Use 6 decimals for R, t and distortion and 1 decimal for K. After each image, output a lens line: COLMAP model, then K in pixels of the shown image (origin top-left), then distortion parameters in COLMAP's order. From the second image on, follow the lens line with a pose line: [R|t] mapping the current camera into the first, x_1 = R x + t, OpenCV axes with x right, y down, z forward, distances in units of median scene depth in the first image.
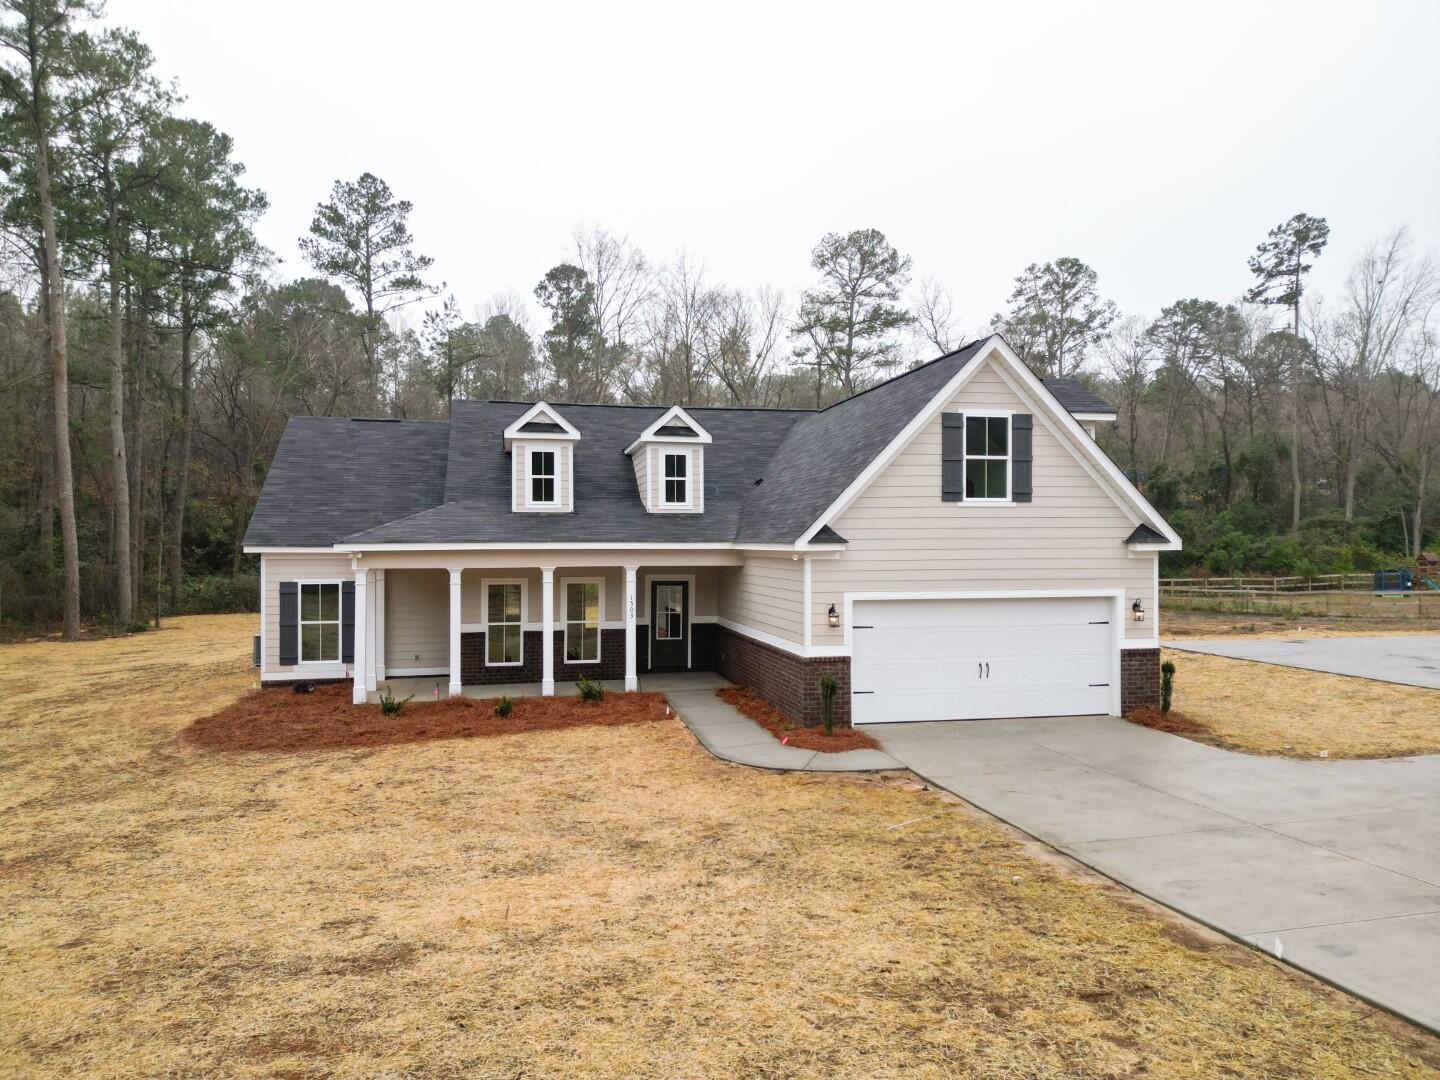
lens RADIAL K [[940.2, 0, 720.0], [0, 940.2, 540.0], [0, 0, 1]] dist [0.052420, -0.034493]
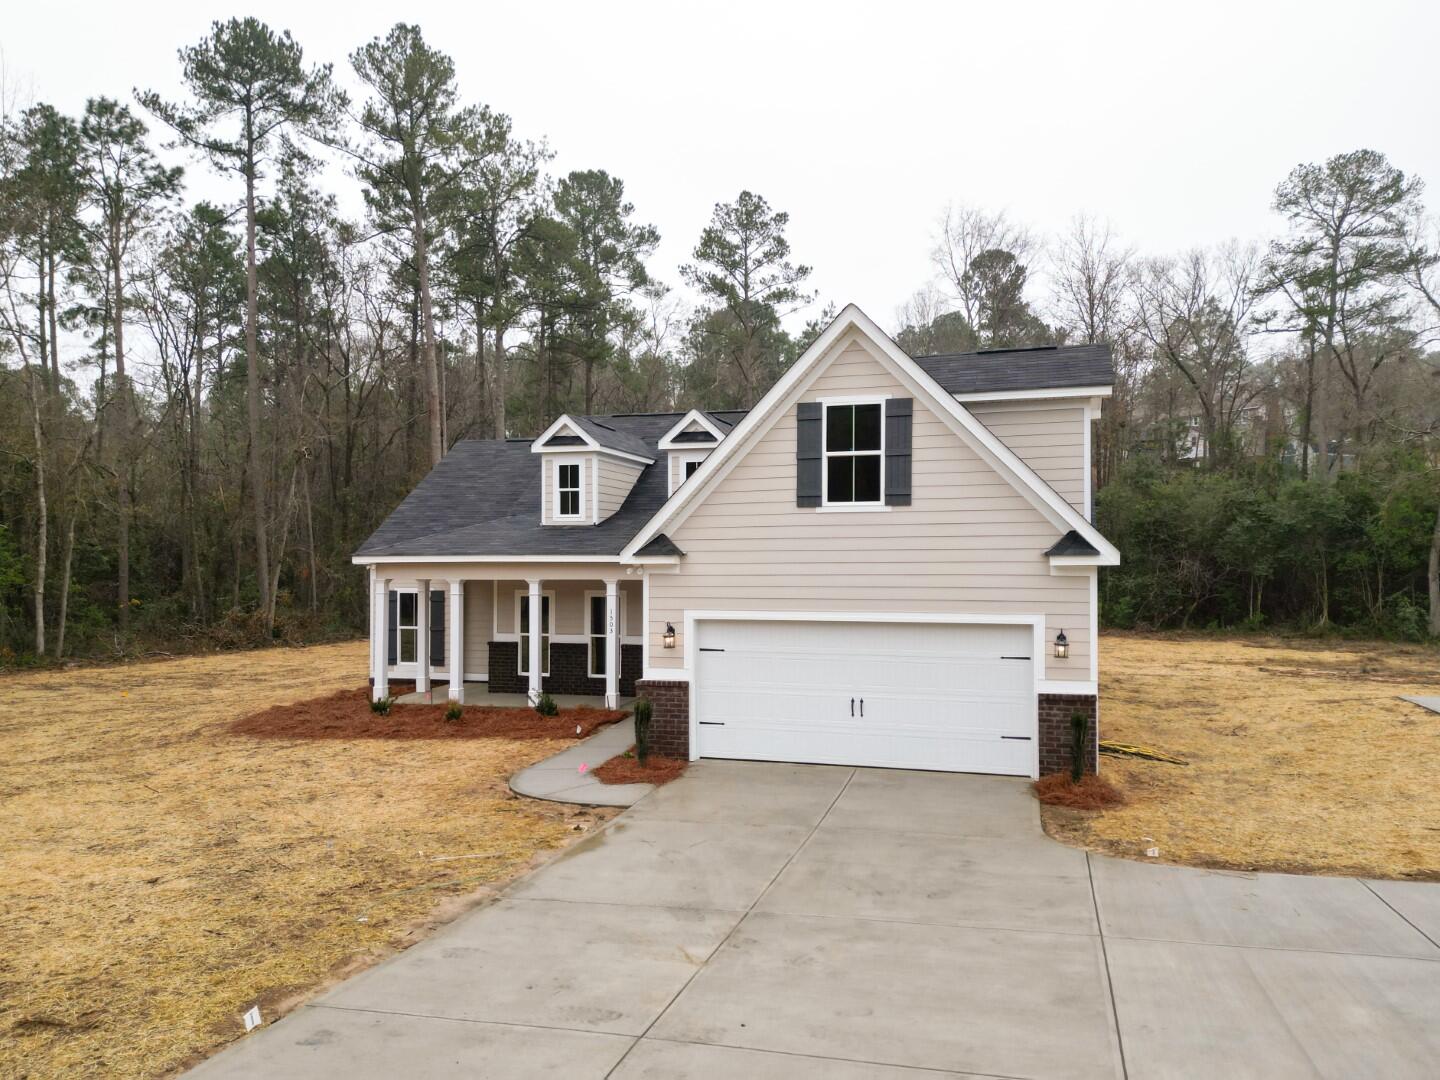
lens RADIAL K [[1008.7, 0, 720.4], [0, 1008.7, 547.4], [0, 0, 1]] dist [0.061035, -0.052002]
pose [[0.891977, -0.003583, -0.452067, 0.566438], [0.001107, 0.999983, -0.005741, 0.000854], [0.452080, 0.004621, 0.891965, 0.144839]]
